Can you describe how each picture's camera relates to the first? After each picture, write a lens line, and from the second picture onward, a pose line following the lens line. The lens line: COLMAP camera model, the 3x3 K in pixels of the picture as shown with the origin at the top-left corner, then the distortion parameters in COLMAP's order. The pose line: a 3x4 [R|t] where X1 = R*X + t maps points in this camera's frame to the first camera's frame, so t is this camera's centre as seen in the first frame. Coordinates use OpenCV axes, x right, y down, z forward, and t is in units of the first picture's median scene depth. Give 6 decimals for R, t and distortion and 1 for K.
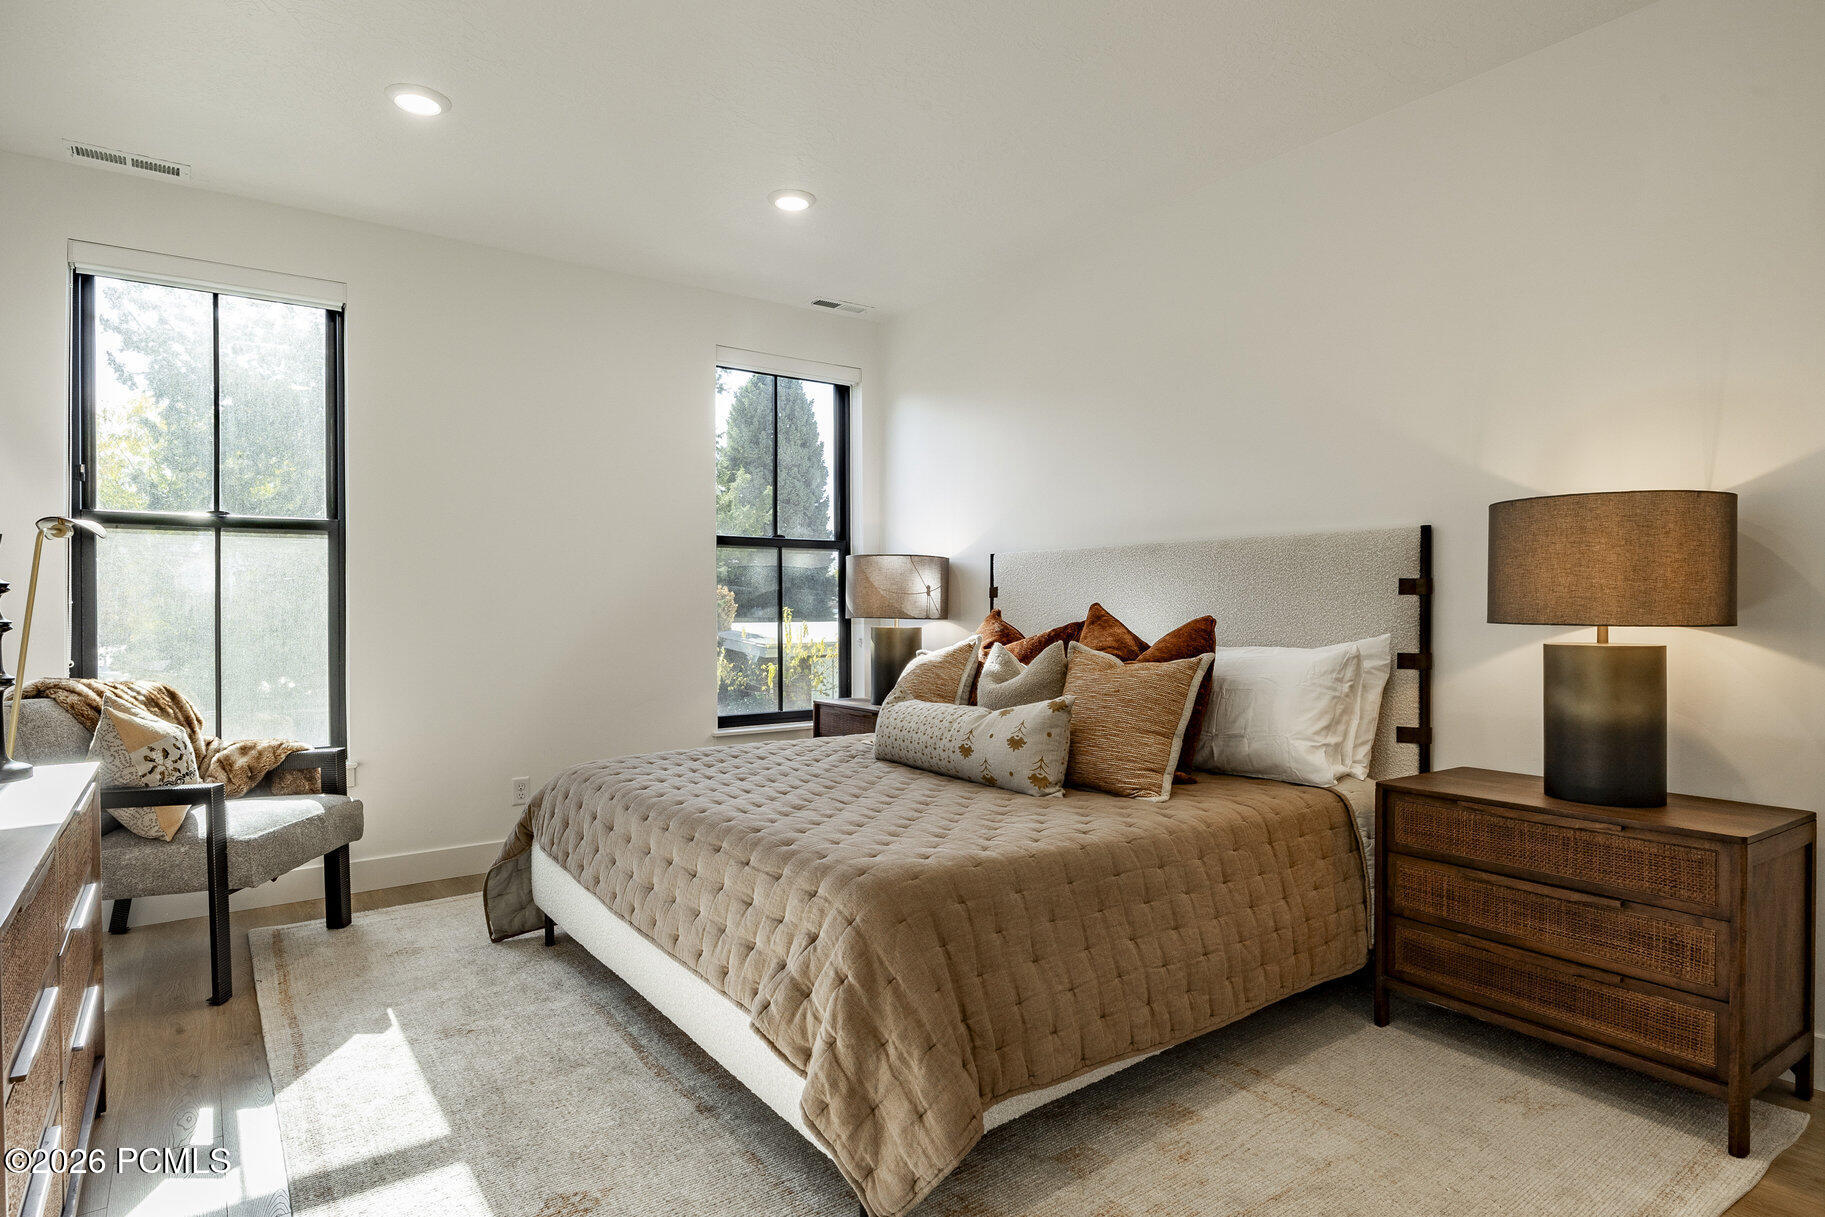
lens RADIAL K [[1011.9, 0, 909.6], [0, 1011.9, 616.1], [0, 0, 1]] dist [-0.001836, -0.000913]
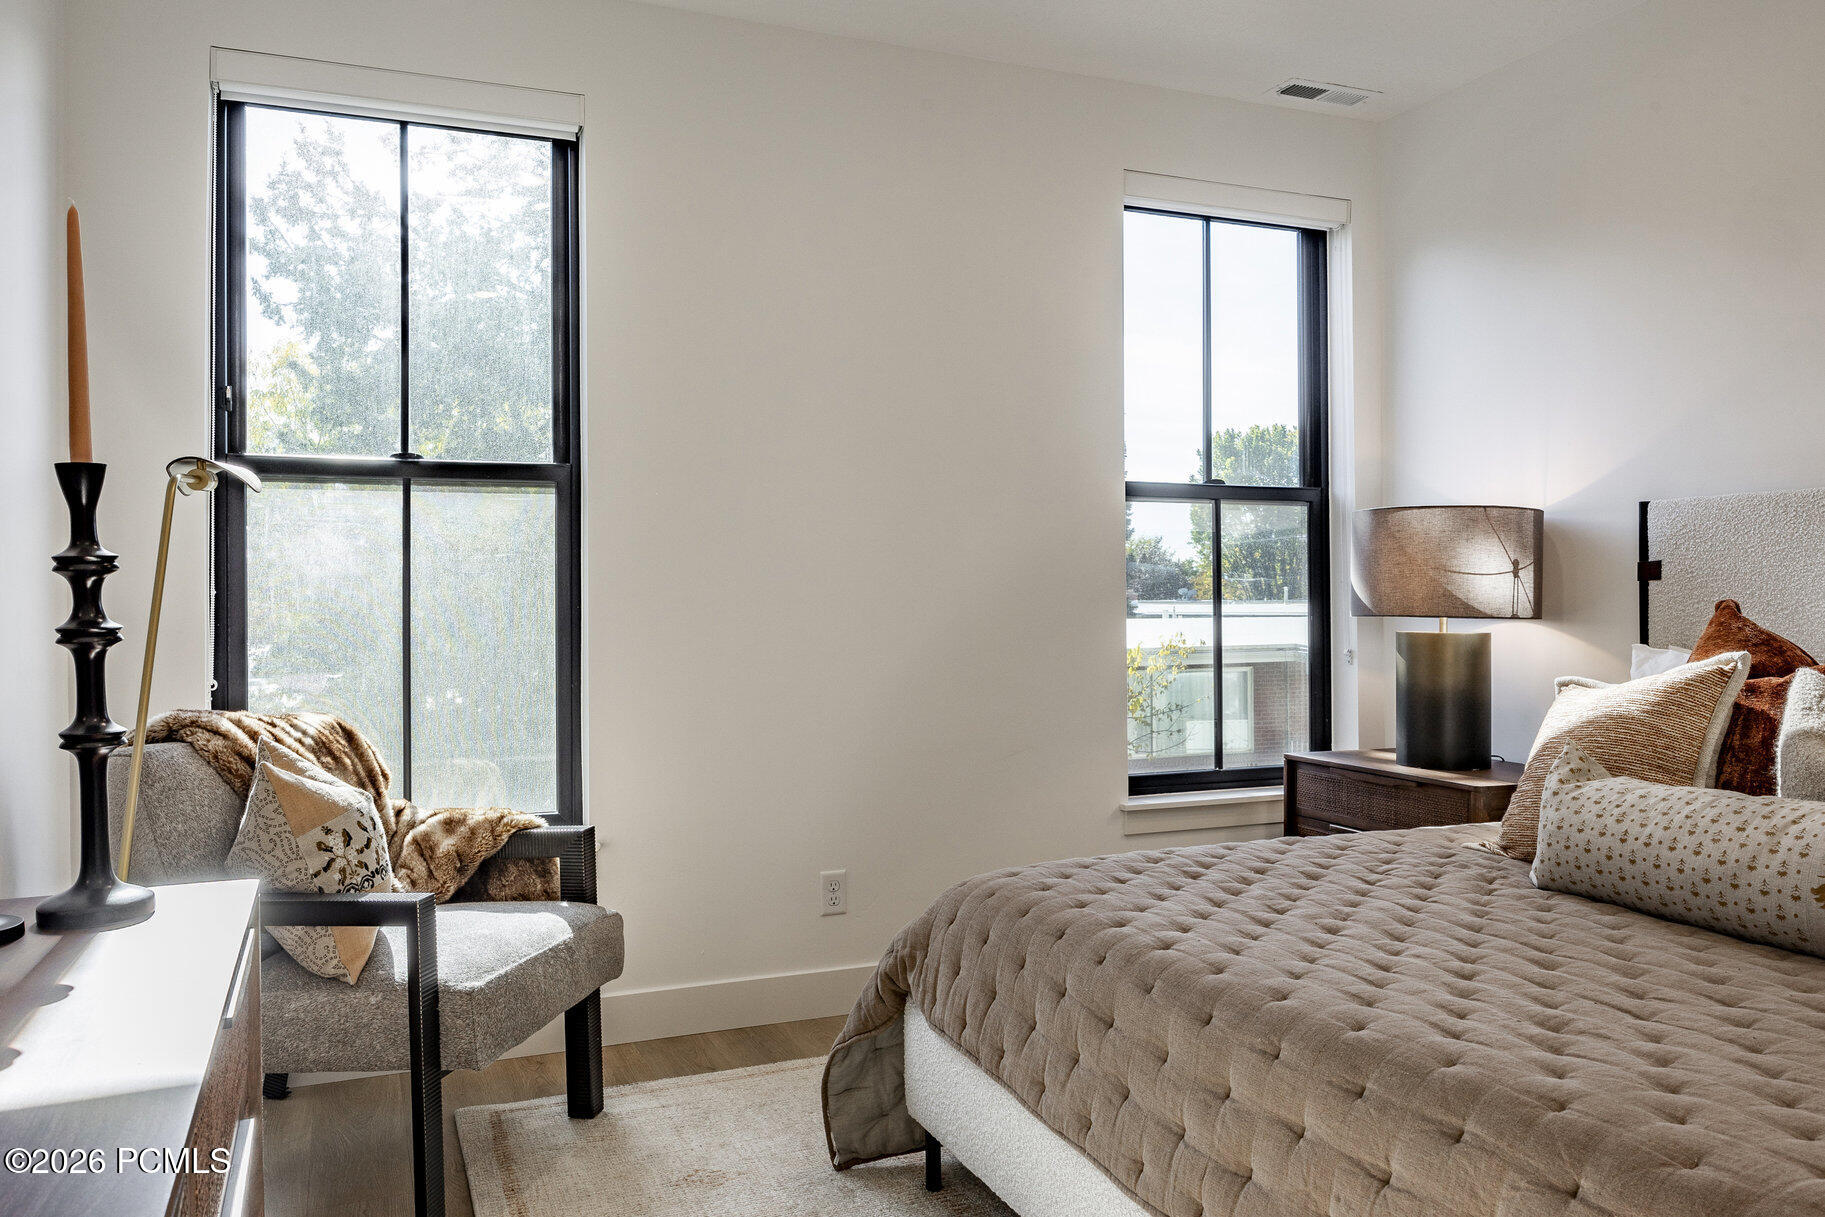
lens RADIAL K [[1387.5, 0, 912.5], [0, 1387.5, 608.5], [0, 0, 1]] dist [-0.010103, 0.002333]
pose [[0.974929, 0.000732, -0.222515, -0.186626], [-0.001026, 0.999999, -0.001209, -0.002175], [0.222514, 0.001408, 0.974929, 0.223305]]
